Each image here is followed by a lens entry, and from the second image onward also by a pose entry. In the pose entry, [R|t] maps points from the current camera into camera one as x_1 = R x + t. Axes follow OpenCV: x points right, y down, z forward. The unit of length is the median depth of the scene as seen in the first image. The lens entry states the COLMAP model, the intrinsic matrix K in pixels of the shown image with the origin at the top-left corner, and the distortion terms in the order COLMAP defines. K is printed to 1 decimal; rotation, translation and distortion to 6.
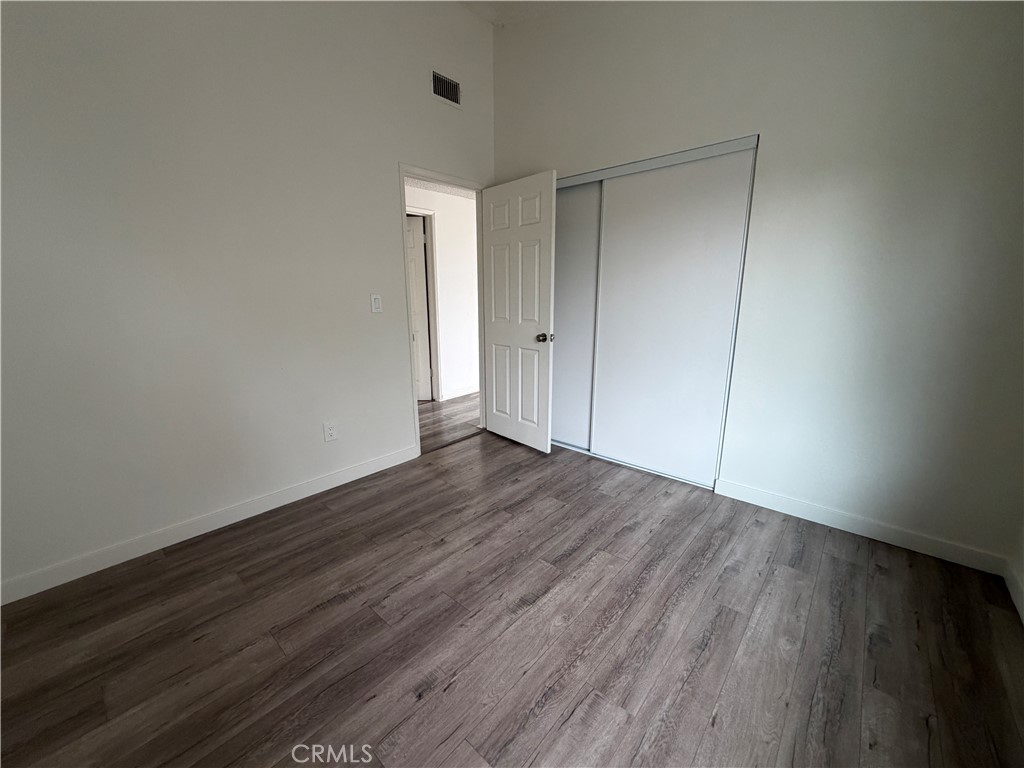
lens RADIAL K [[407.7, 0, 509.1], [0, 407.7, 384.3], [0, 0, 1]] dist [0.000722, 0.000332]
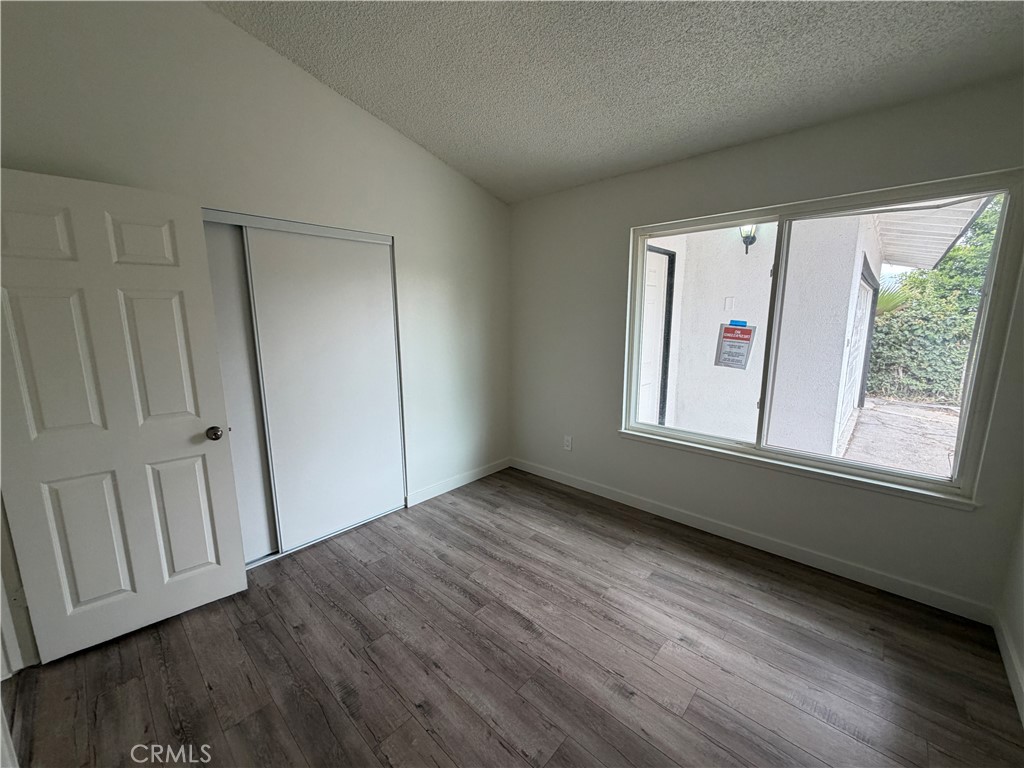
lens RADIAL K [[407.7, 0, 509.1], [0, 407.7, 384.3], [0, 0, 1]] dist [0.000722, 0.000332]
pose [[0.023660, -0.161666, 0.986562, -0.866553], [0.227994, 0.961705, 0.152125, -0.284070], [-0.973375, 0.221331, 0.059613, 0.713532]]
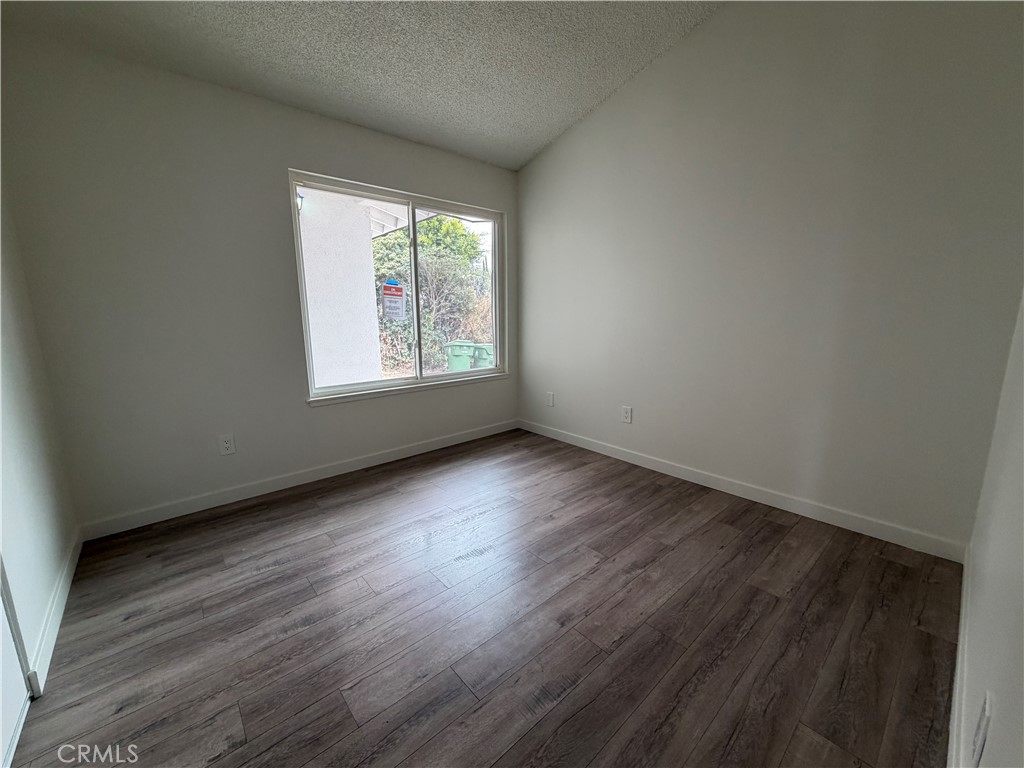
lens RADIAL K [[407.7, 0, 509.1], [0, 407.7, 384.3], [0, 0, 1]] dist [0.000722, 0.000332]
pose [[-0.992056, -0.005458, 0.125677, -0.170777], [0.043819, 0.921495, 0.385910, -0.339245], [-0.117917, 0.388352, -0.913936, 1.639624]]
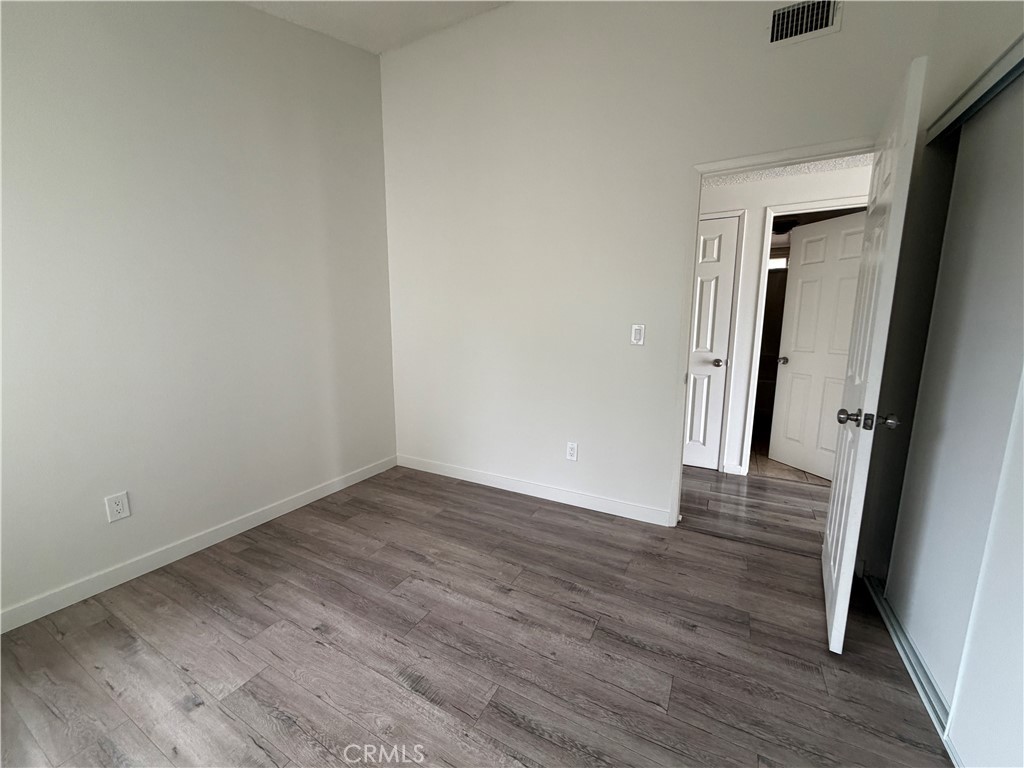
lens RADIAL K [[407.7, 0, 509.1], [0, 407.7, 384.3], [0, 0, 1]] dist [0.000722, 0.000332]
pose [[0.225992, 0.156988, -0.961396, 0.695441], [-0.216581, 0.970324, 0.107535, -0.178438], [0.949747, 0.183918, 0.253286, 0.731990]]
